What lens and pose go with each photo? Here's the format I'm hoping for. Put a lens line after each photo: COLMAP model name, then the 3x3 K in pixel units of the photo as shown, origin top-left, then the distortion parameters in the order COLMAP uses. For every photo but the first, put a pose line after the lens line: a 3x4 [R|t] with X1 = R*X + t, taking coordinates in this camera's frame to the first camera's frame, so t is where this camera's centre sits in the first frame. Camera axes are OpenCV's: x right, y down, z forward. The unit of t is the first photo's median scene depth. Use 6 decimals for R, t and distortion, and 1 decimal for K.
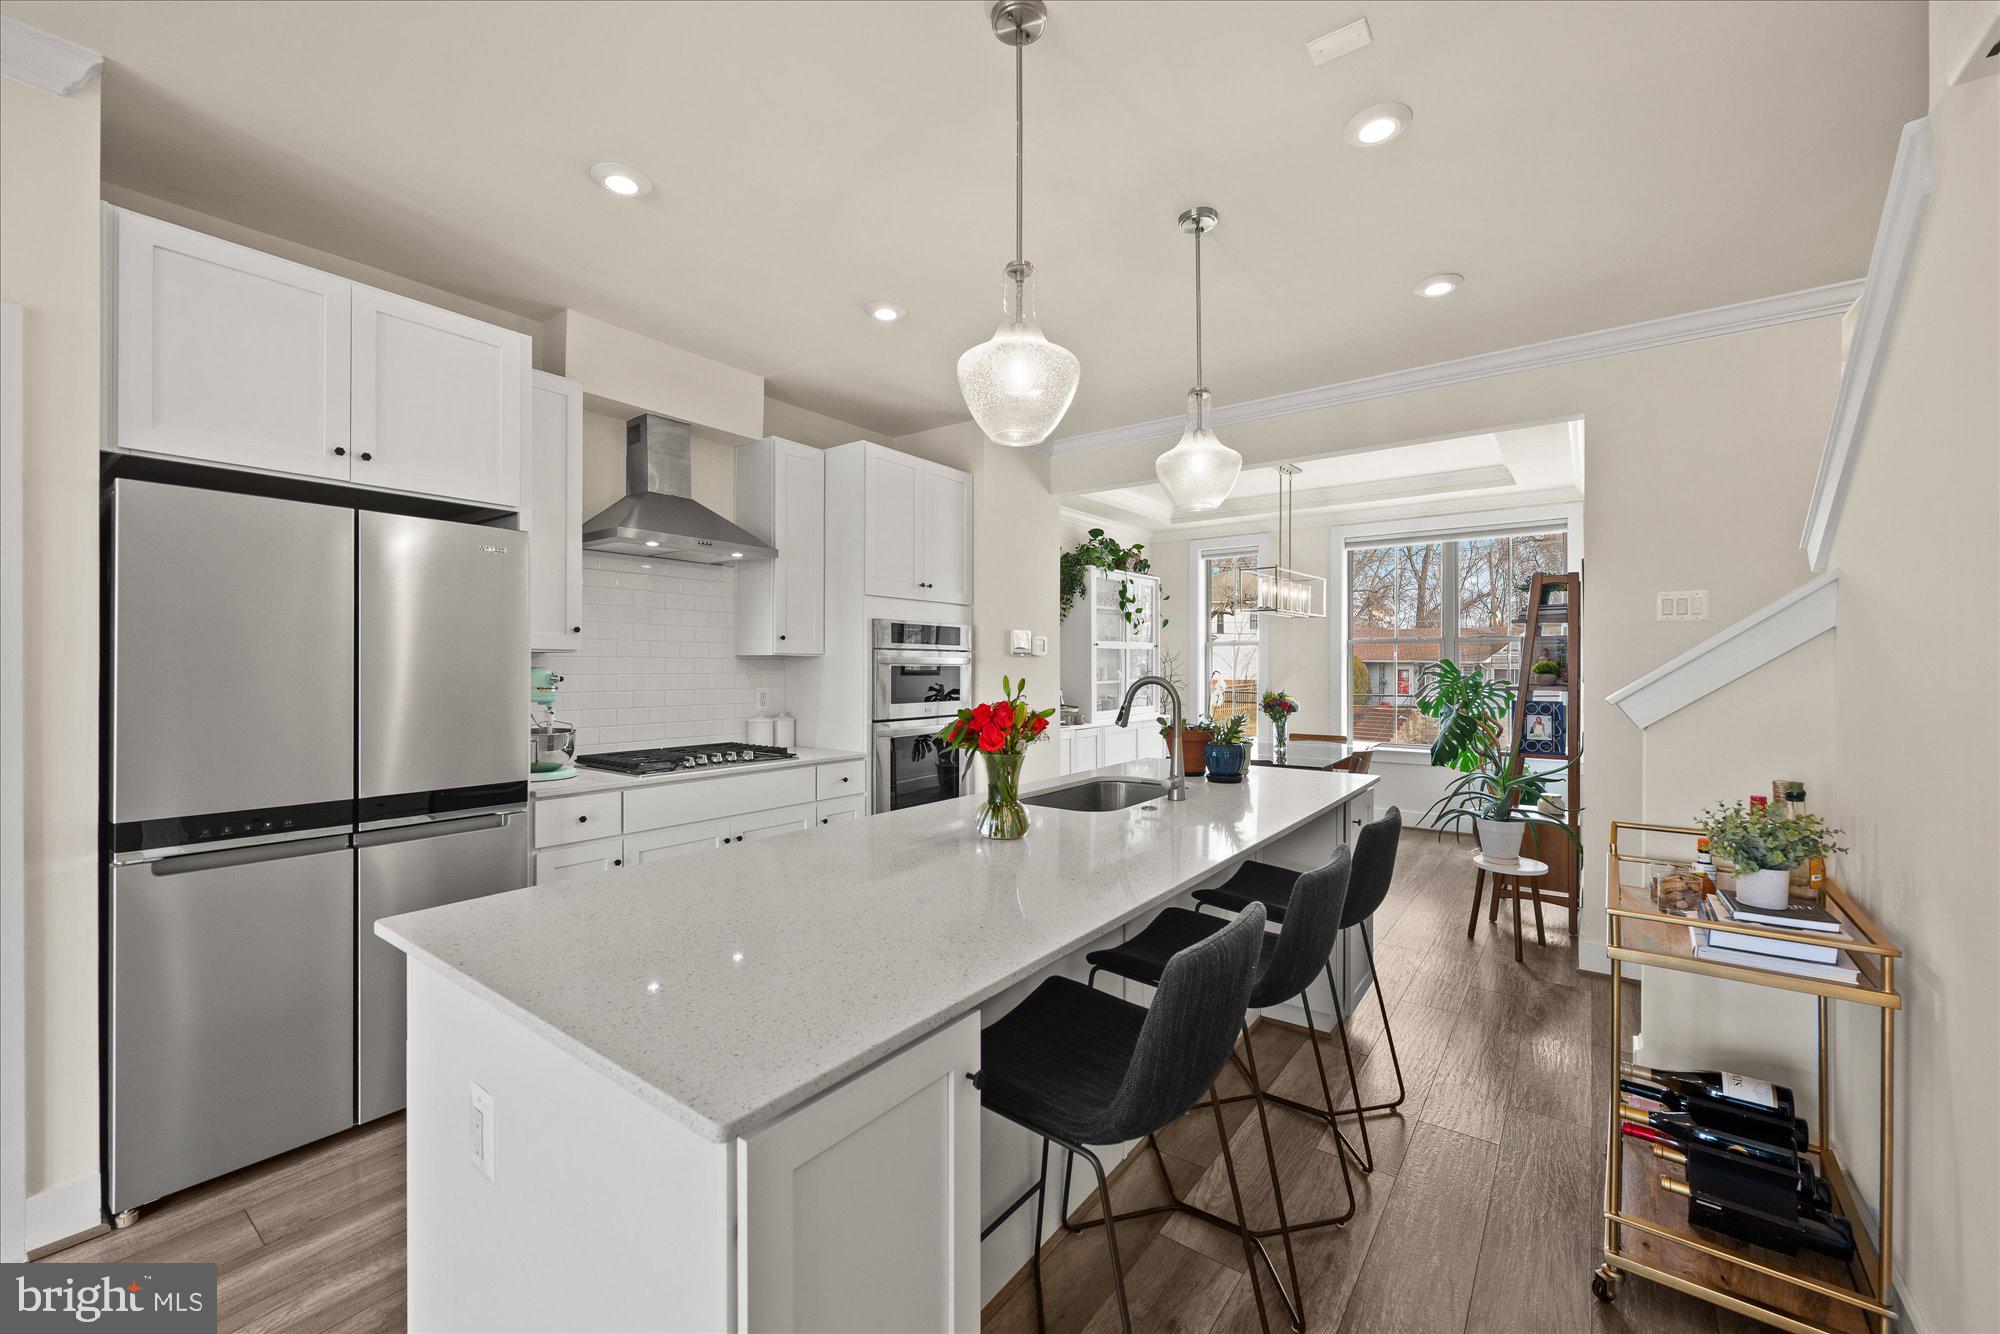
lens RADIAL K [[789.3, 0, 1002.3], [0, 789.3, 660.8], [0, 0, 1]] dist [-0.001097, -0.000026]
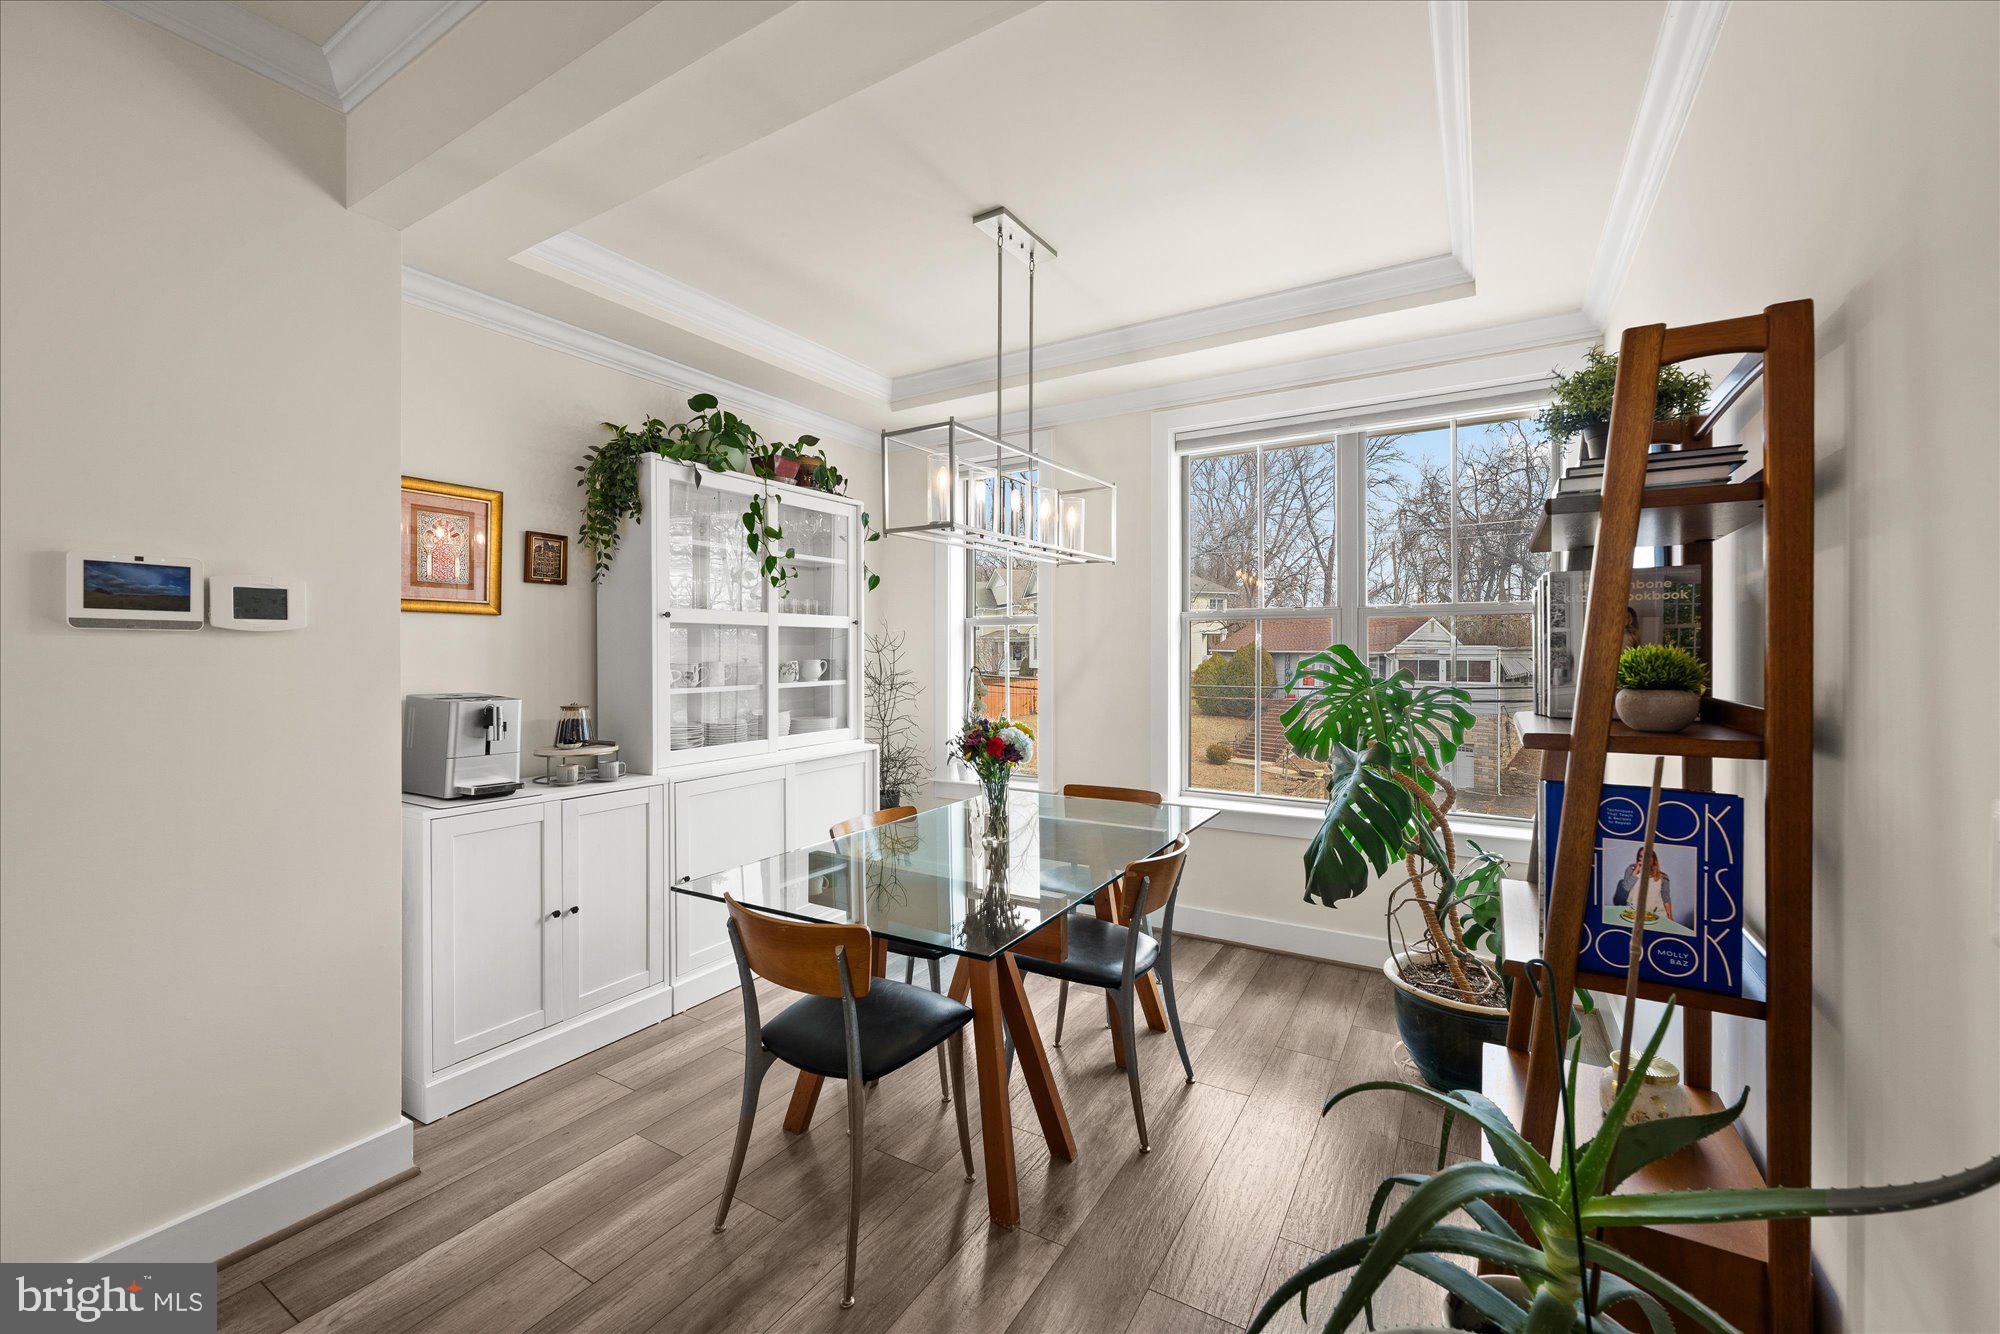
lens RADIAL K [[807.6, 0, 1001.2], [0, 807.6, 642.4], [0, 0, 1]] dist [-0.002034, -0.000049]
pose [[0.994769, 0.002236, 0.102121, 0.275996], [-0.001139, 0.999941, -0.010798, 0.002102], [-0.102140, 0.010626, 0.994713, 0.479353]]
